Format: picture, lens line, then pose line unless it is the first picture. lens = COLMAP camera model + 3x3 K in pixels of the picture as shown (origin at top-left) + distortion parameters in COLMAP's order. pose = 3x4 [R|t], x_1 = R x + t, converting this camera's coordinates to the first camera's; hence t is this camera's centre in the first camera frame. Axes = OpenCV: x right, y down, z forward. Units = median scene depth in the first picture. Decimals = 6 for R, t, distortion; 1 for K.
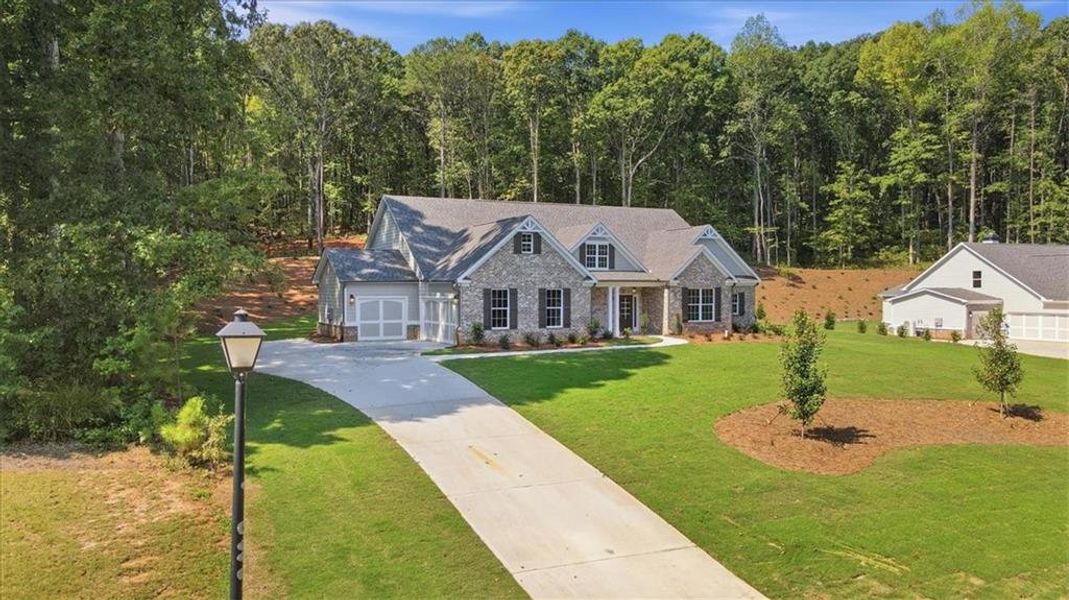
lens RADIAL K [[793.4, 0, 536.4], [0, 793.4, 297.4], [0, 0, 1]] dist [0.003339, 0.004189]
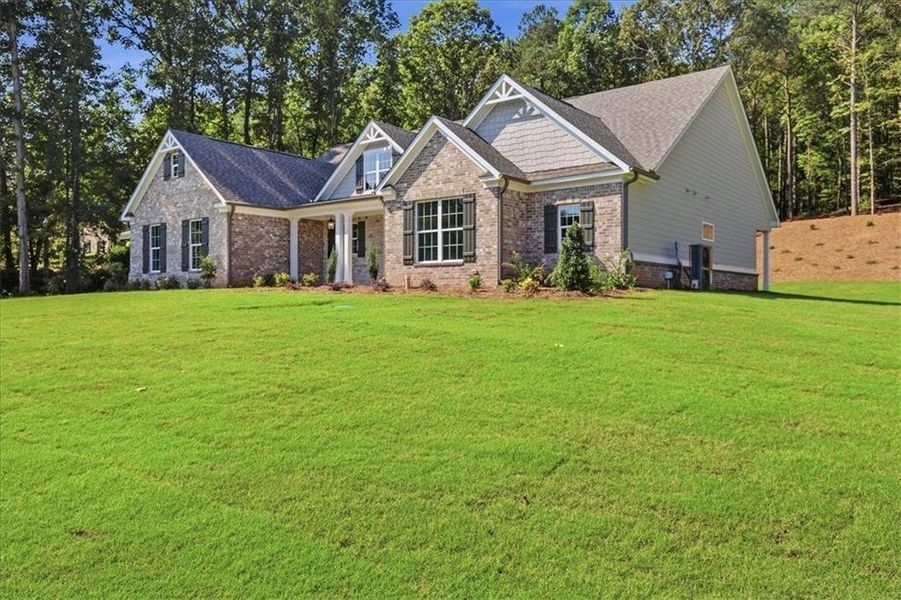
lens RADIAL K [[683.6, 0, 448.1], [0, 683.6, 294.6], [0, 0, 1]] dist [-0.010910, -0.000616]
pose [[0.422850, -0.003653, -0.906192, 0.615932], [-0.011400, 0.999891, -0.009351, 0.055358], [0.906128, 0.014285, 0.422762, 0.808769]]
